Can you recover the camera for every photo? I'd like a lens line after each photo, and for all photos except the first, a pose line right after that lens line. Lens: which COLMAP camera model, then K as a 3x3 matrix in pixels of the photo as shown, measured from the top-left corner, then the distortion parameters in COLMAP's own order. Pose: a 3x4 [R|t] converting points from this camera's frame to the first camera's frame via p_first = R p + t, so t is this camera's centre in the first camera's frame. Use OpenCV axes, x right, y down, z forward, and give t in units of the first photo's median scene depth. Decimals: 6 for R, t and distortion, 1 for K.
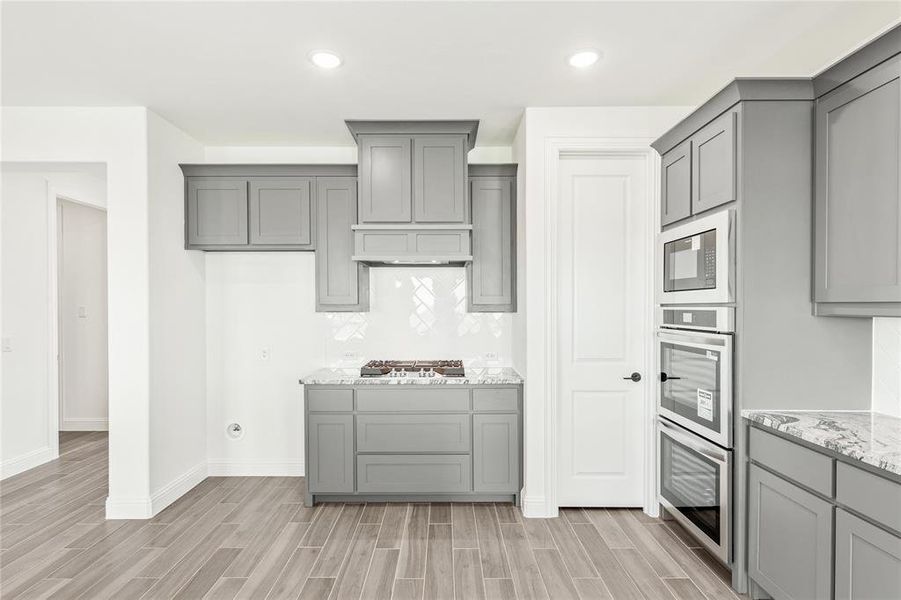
lens RADIAL K [[463.3, 0, 449.2], [0, 463.3, 315.6], [0, 0, 1]] dist [-0.006554, 0.001813]
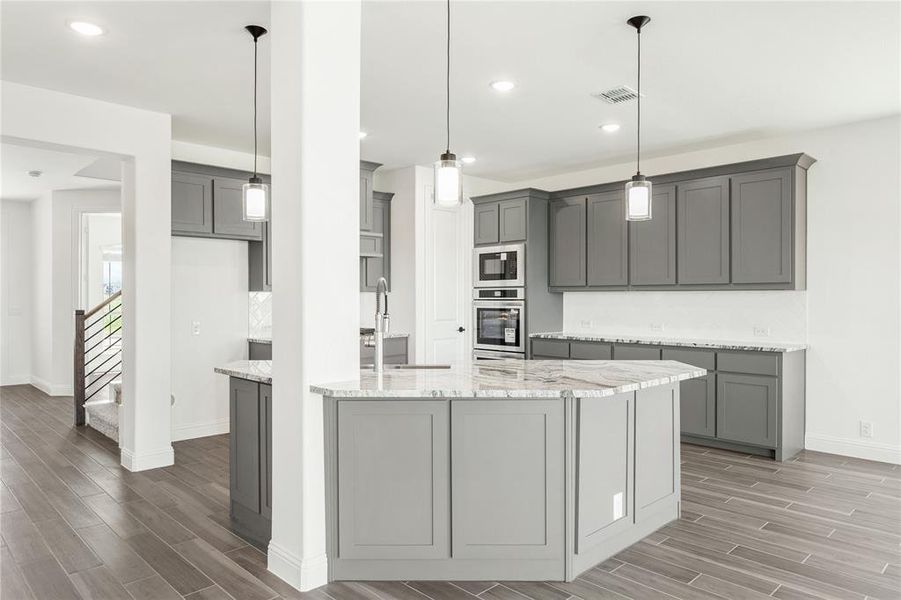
lens RADIAL K [[589.3, 0, 450.9], [0, 589.3, 302.2], [0, 0, 1]] dist [-0.009495, 0.000173]
pose [[0.722575, -0.004515, 0.691278, -1.142752], [0.015091, 0.999843, -0.009244, 0.050830], [-0.691128, 0.017111, 0.722530, -0.565332]]
